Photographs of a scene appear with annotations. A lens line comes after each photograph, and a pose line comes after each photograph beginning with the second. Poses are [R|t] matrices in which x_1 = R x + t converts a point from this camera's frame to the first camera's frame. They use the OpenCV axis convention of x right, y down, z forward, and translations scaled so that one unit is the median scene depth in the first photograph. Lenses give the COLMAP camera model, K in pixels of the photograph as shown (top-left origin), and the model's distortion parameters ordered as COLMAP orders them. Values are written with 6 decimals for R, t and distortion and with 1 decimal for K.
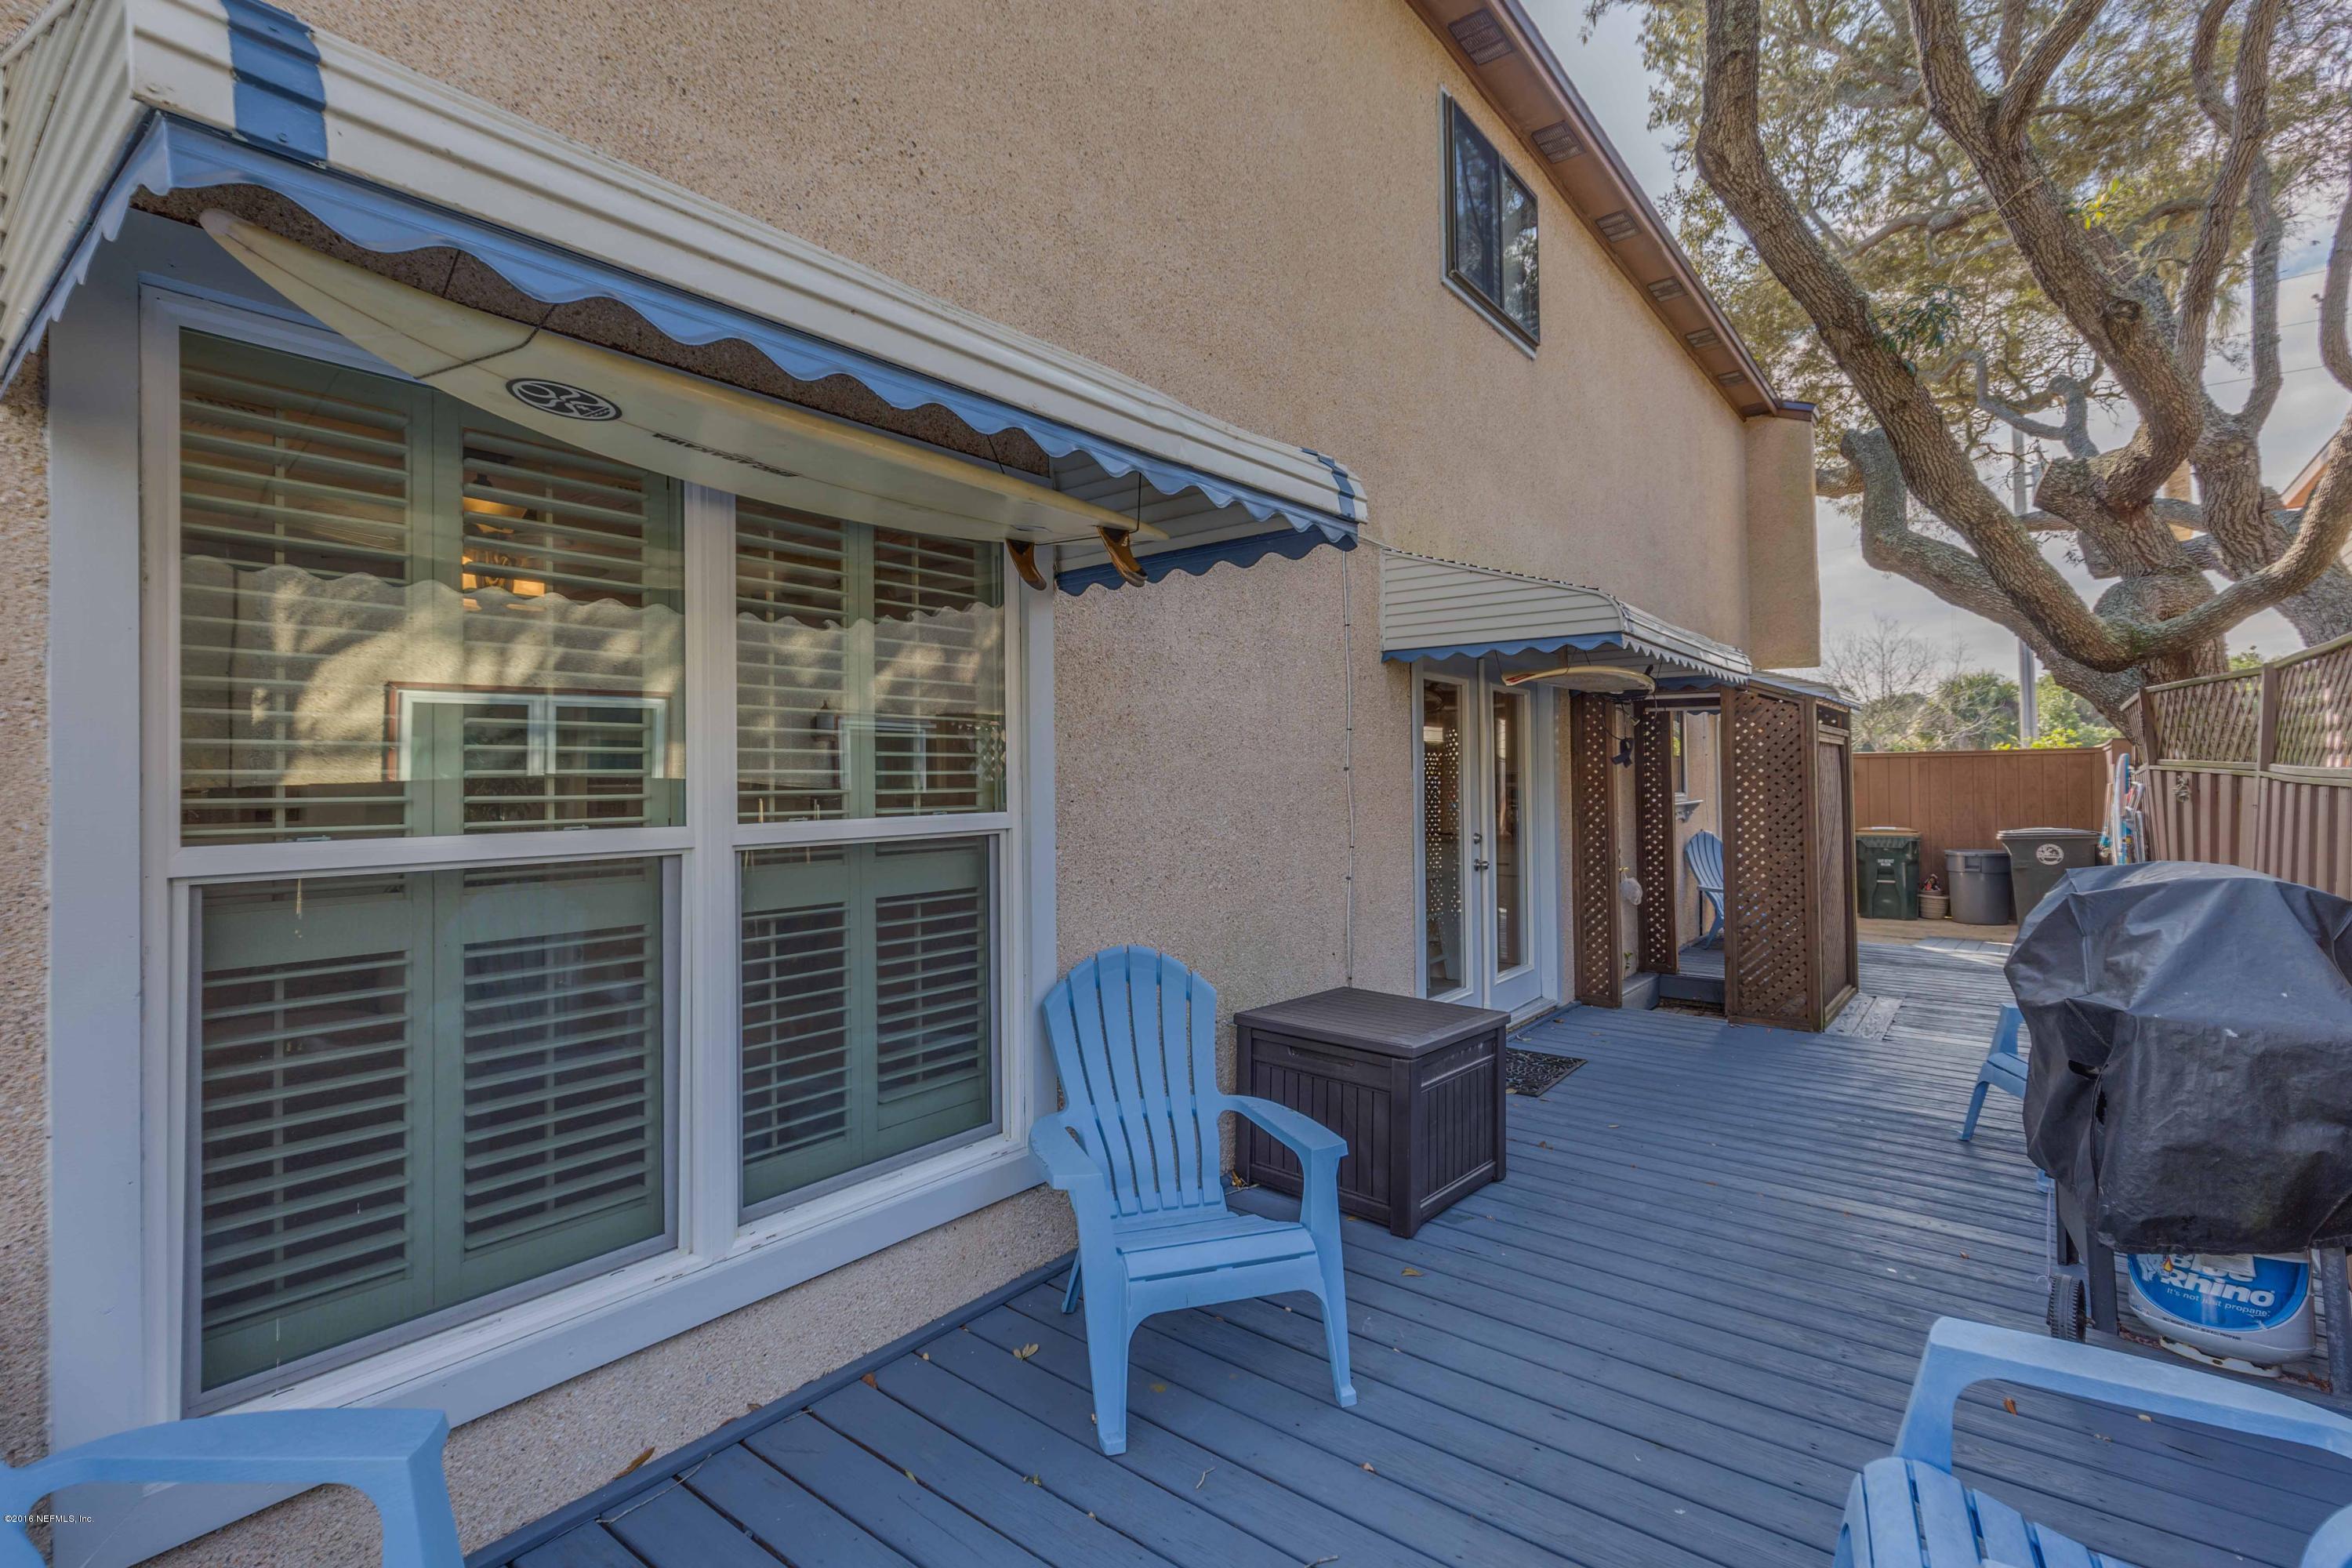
lens RADIAL K [[1099.7, 0, 1162.6], [0, 1099.7, 774.4], [0, 0, 1]] dist [0.013093, -0.001457]
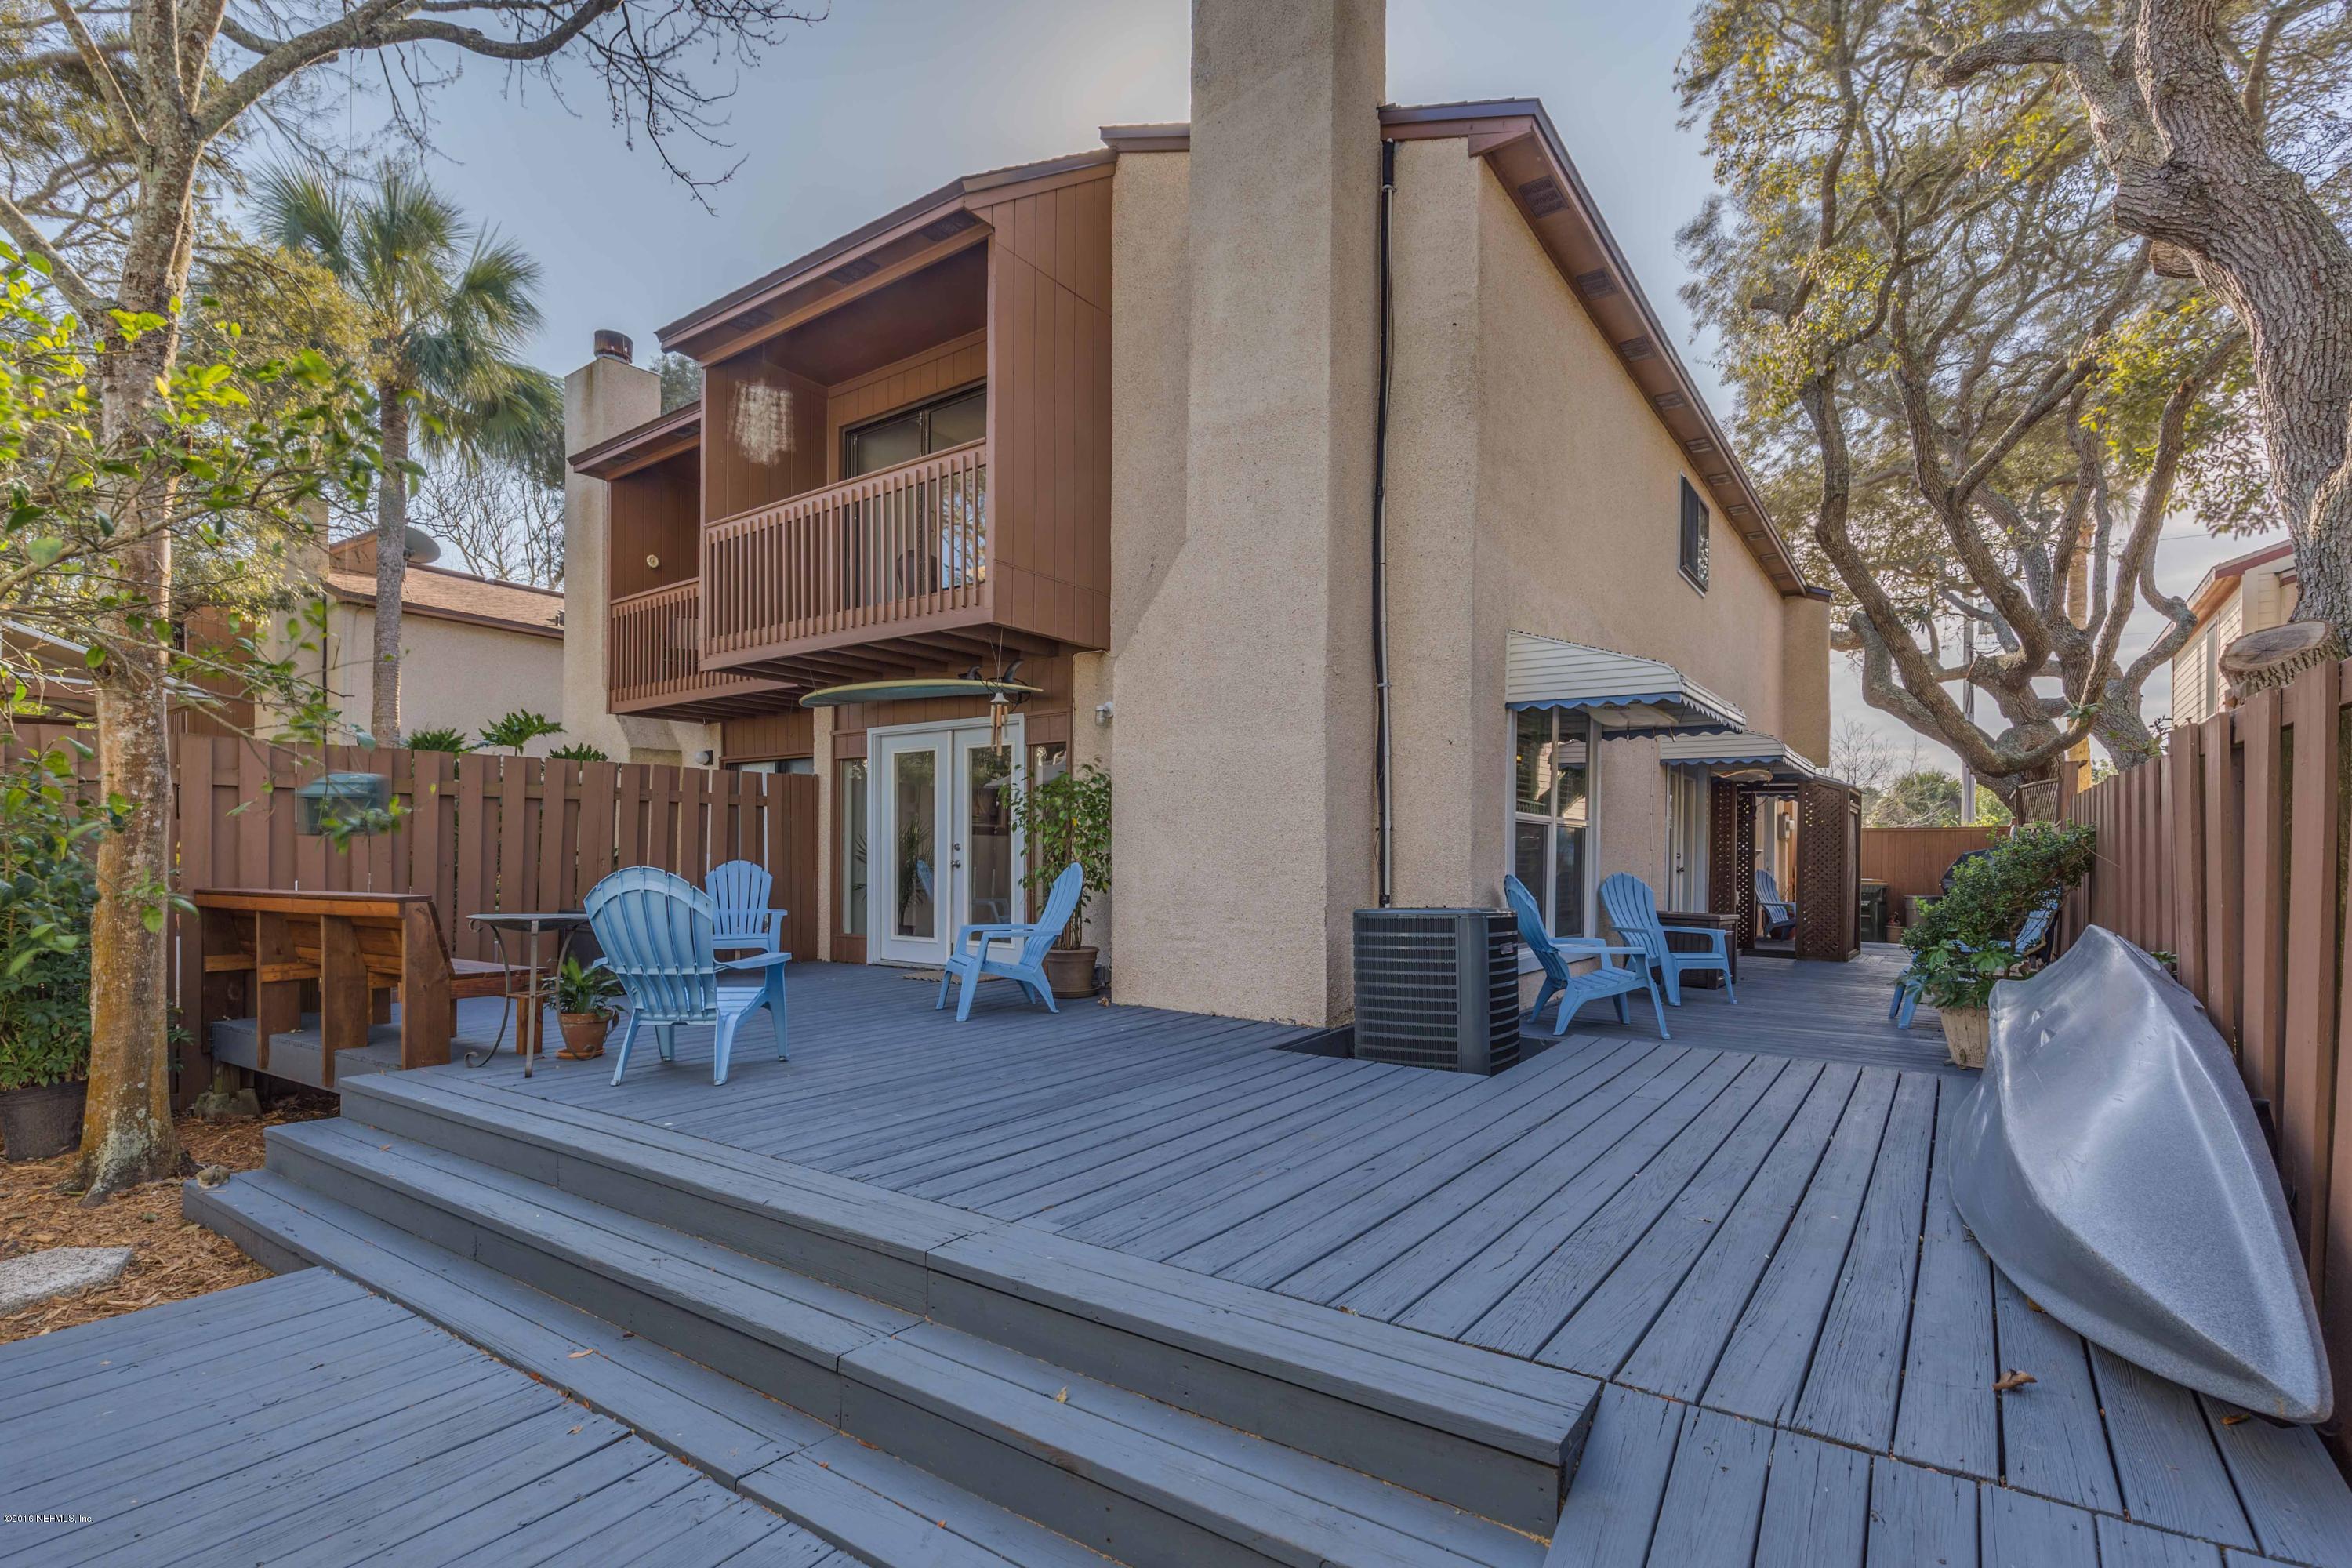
lens RADIAL K [[1099.7, 0, 1186.5], [0, 1099.7, 871.6], [0, 0, 1]] dist [0.013093, -0.001457]
pose [[0.998635, 0.022736, 0.047030, -0.337511], [-0.023663, 0.999535, 0.019253, 0.035018], [-0.046571, -0.020340, 0.998708, -0.450611]]
